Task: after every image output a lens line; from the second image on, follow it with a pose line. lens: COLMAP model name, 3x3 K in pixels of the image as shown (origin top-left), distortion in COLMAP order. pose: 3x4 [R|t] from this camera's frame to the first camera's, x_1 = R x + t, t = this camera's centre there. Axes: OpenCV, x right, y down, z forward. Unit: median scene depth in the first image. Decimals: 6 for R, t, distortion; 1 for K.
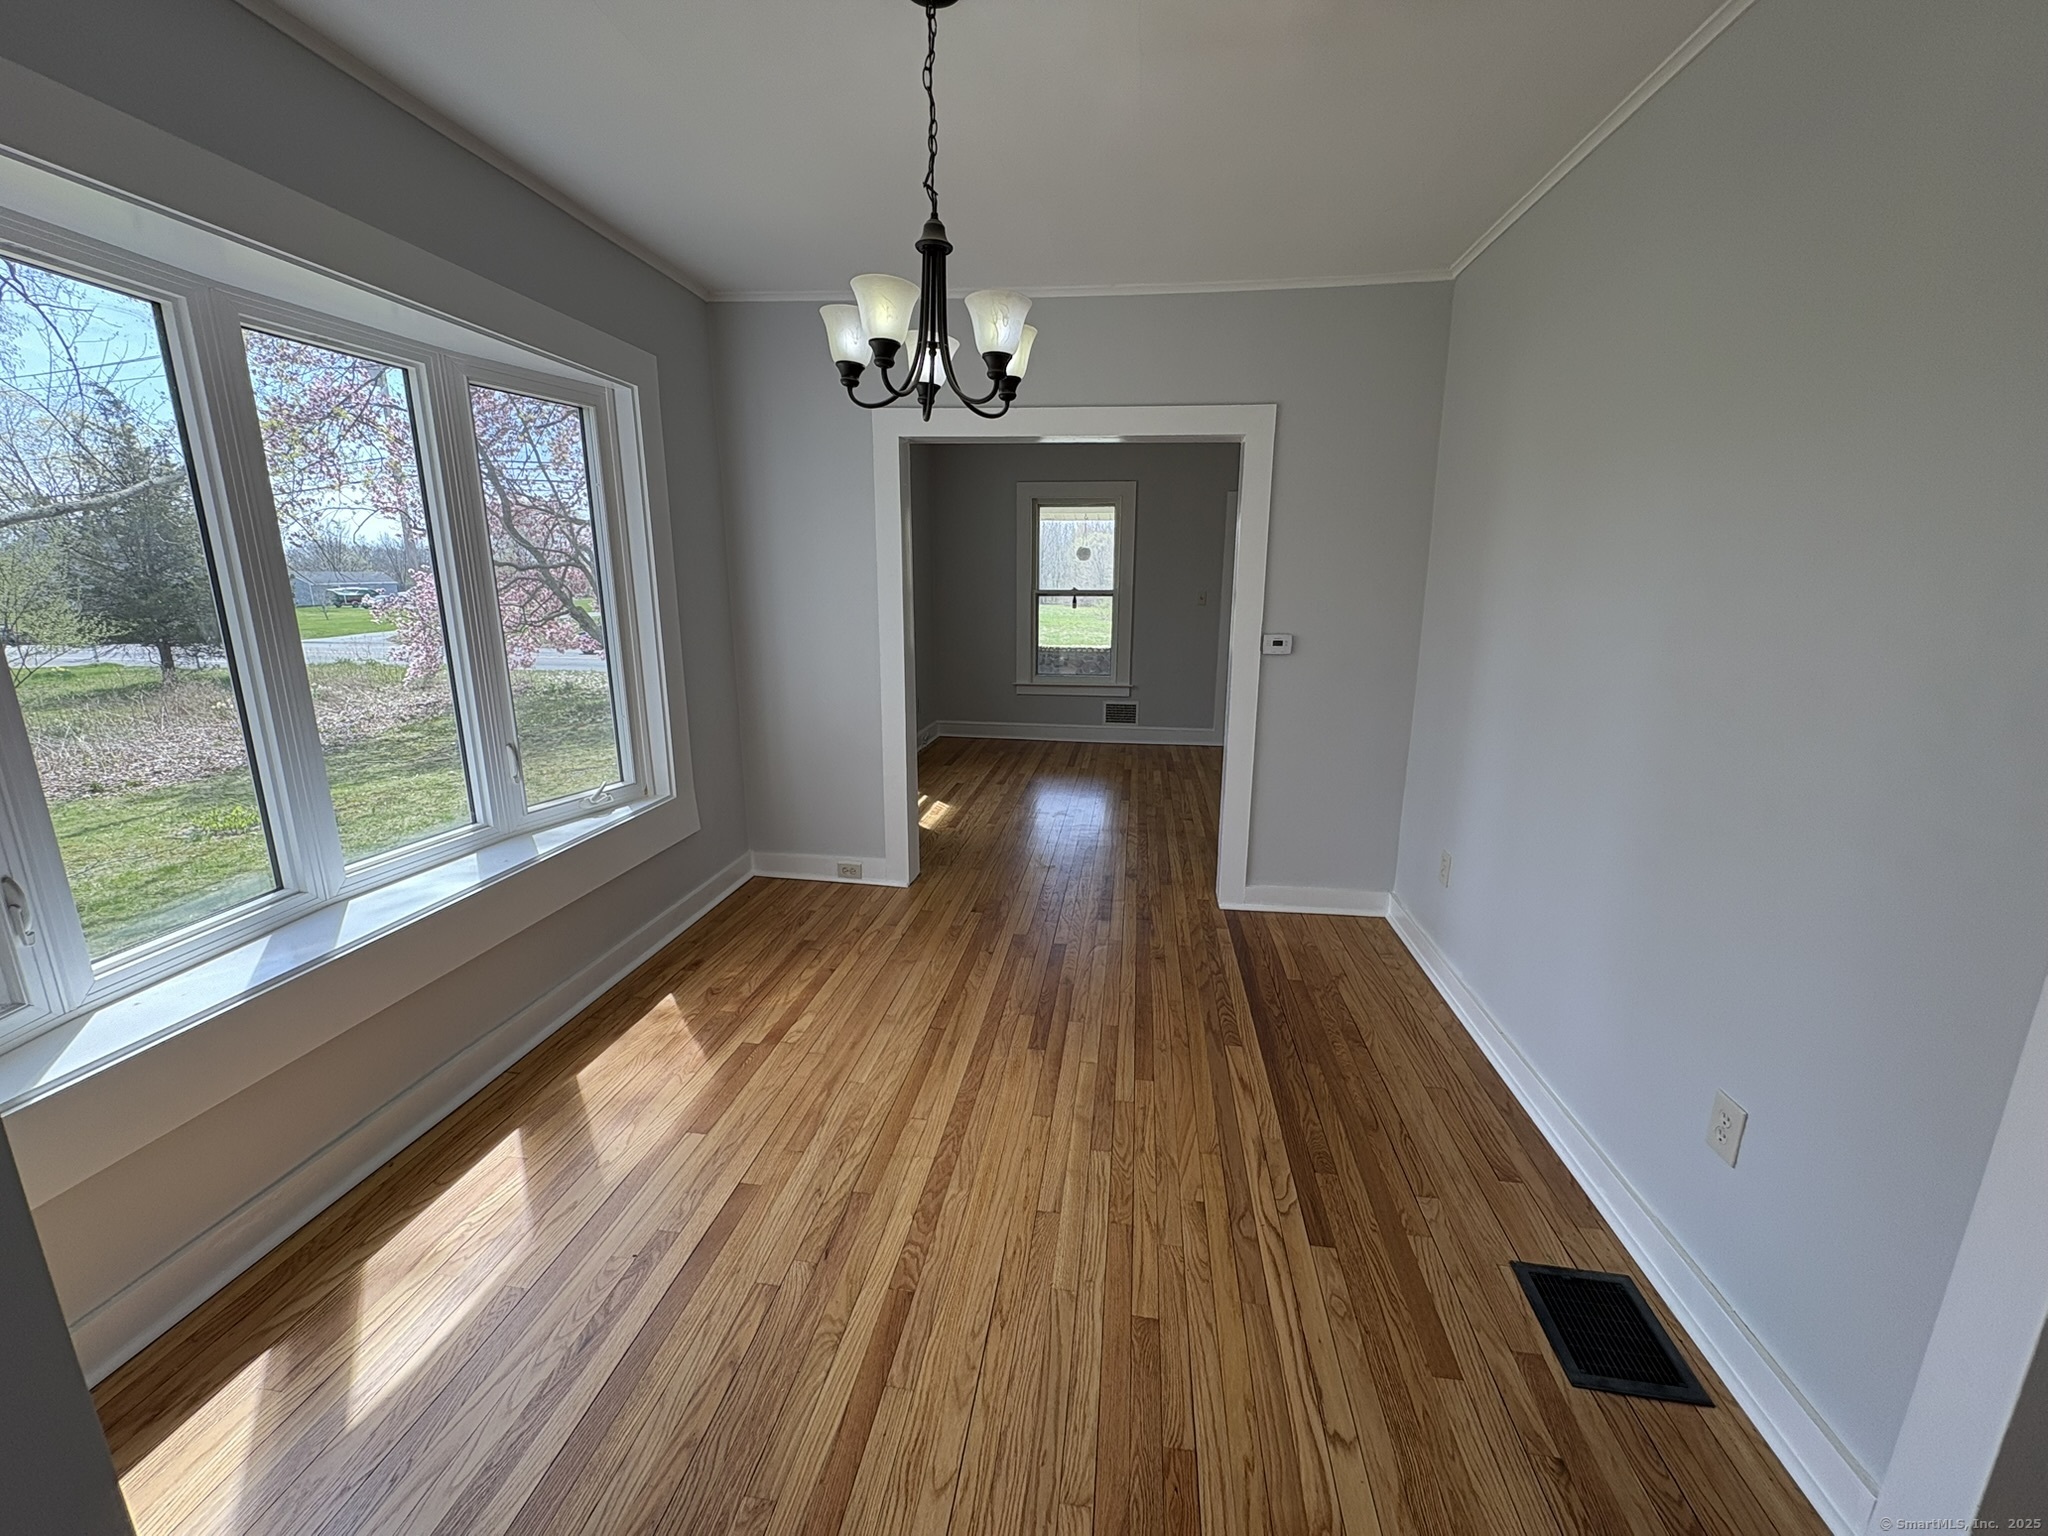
lens RADIAL K [[816.1, 0, 1024.8], [0, 816.1, 762.0], [0, 0, 1]] dist [-0.002033, -0.000040]
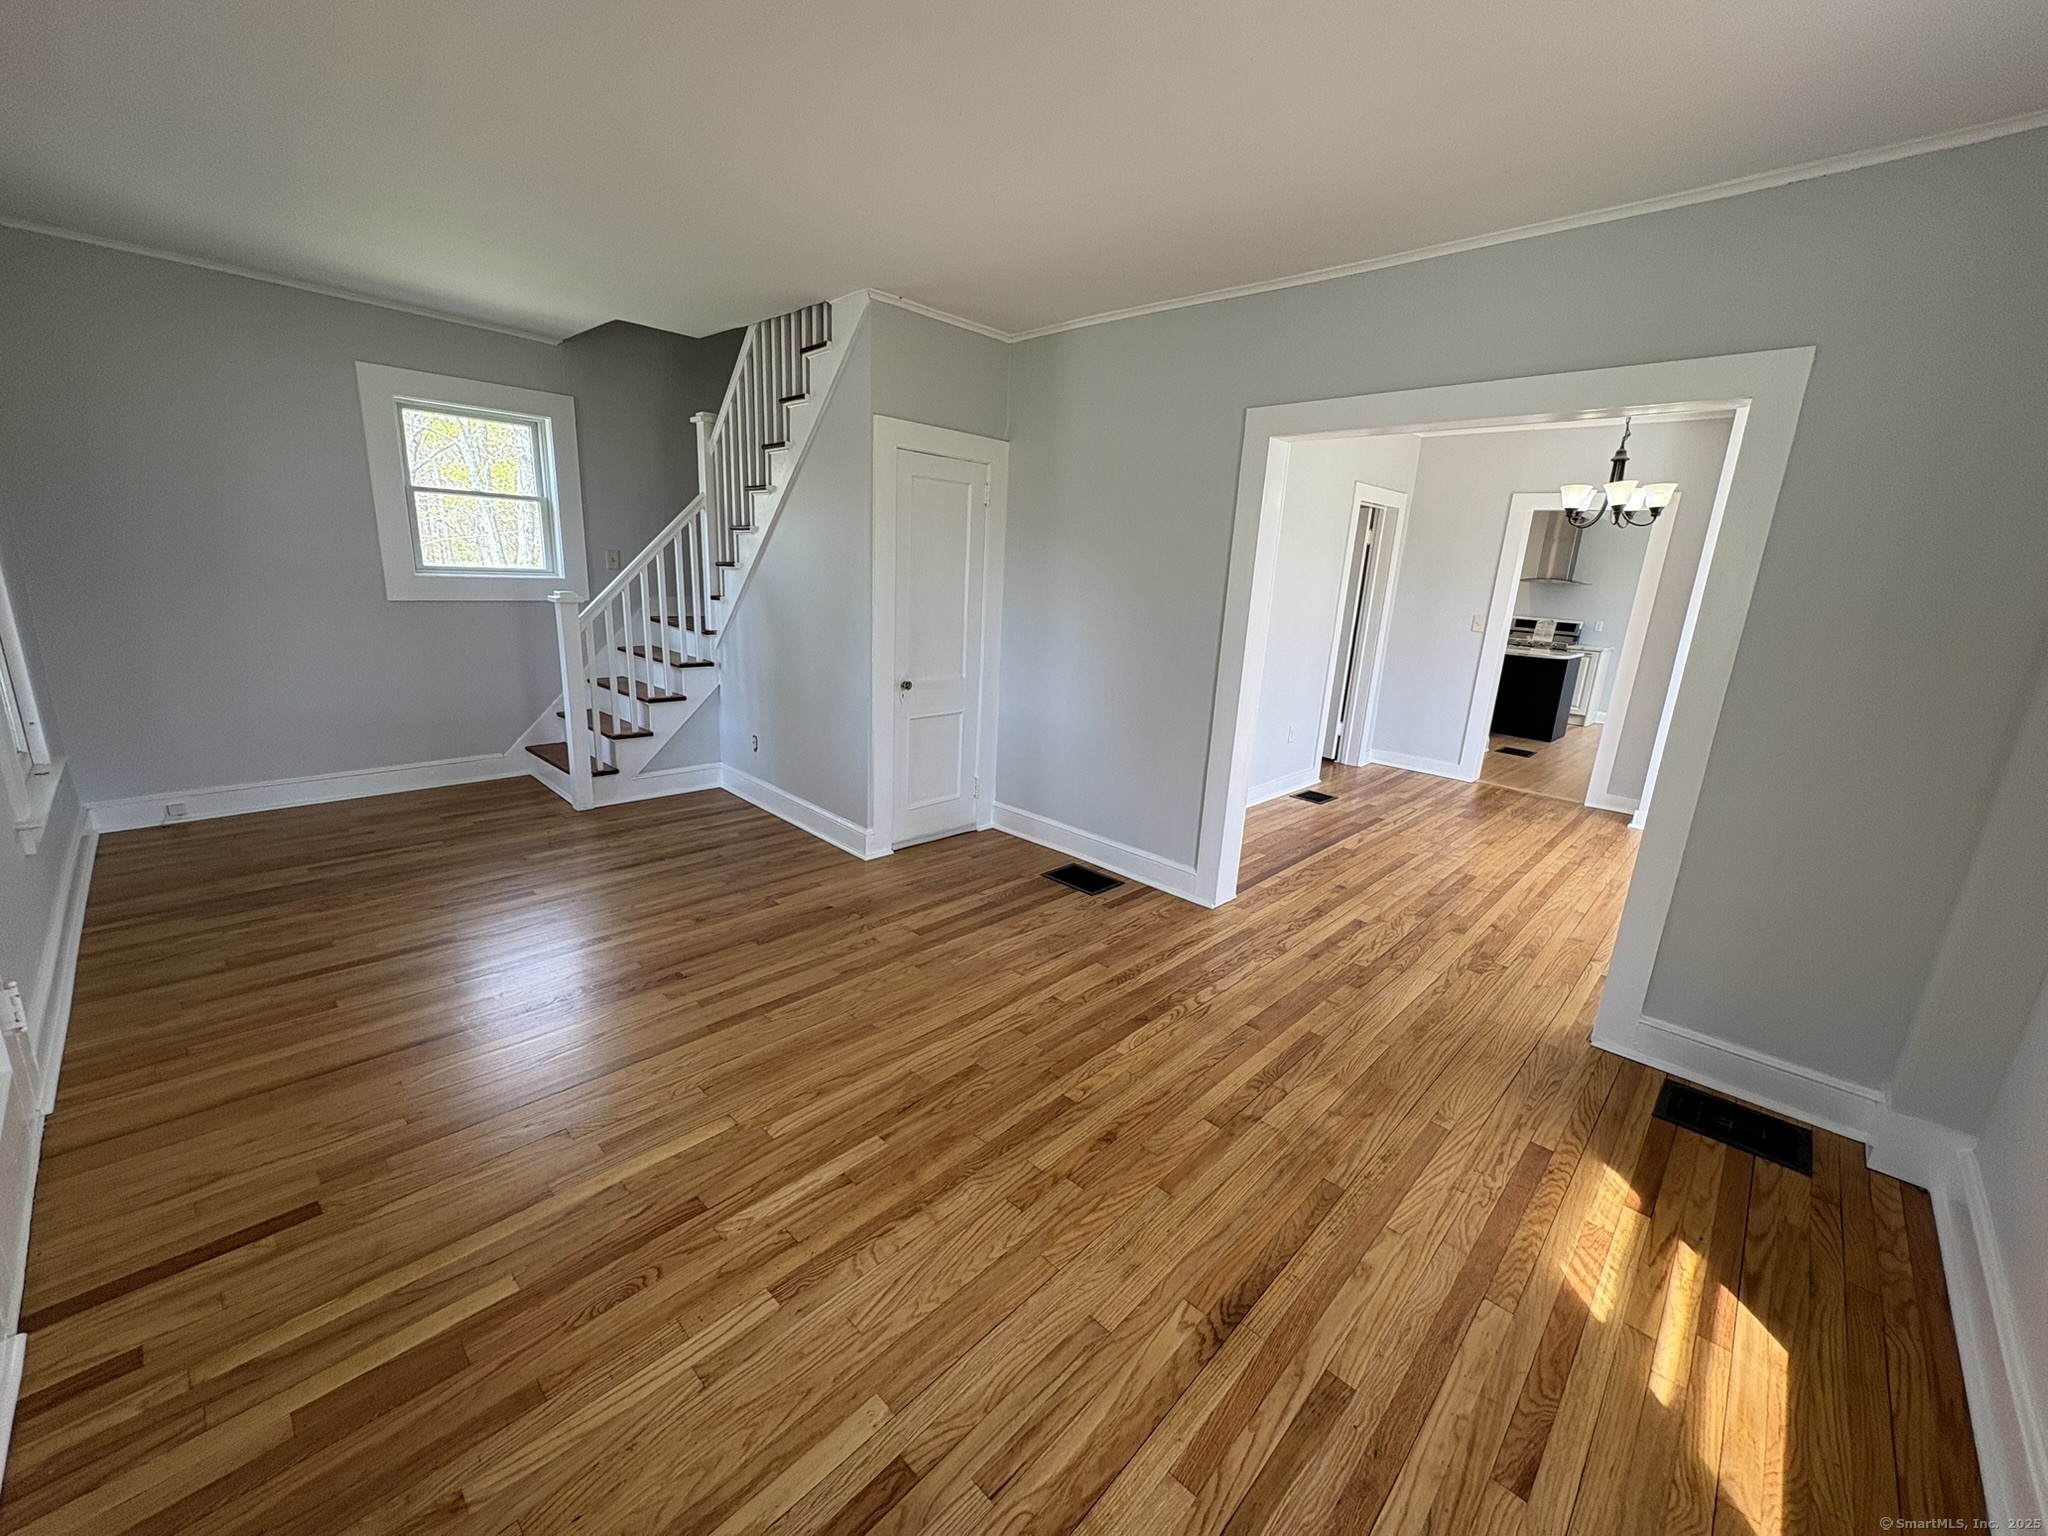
lens RADIAL K [[816.1, 0, 1018.2], [0, 816.1, 773.7], [0, 0, 1]] dist [-0.002033, -0.000040]
pose [[-0.807509, -0.184684, 0.560198, -0.120019], [0.083261, 0.904523, 0.418218, -0.555955], [-0.583950, 0.384357, -0.715033, 2.416049]]
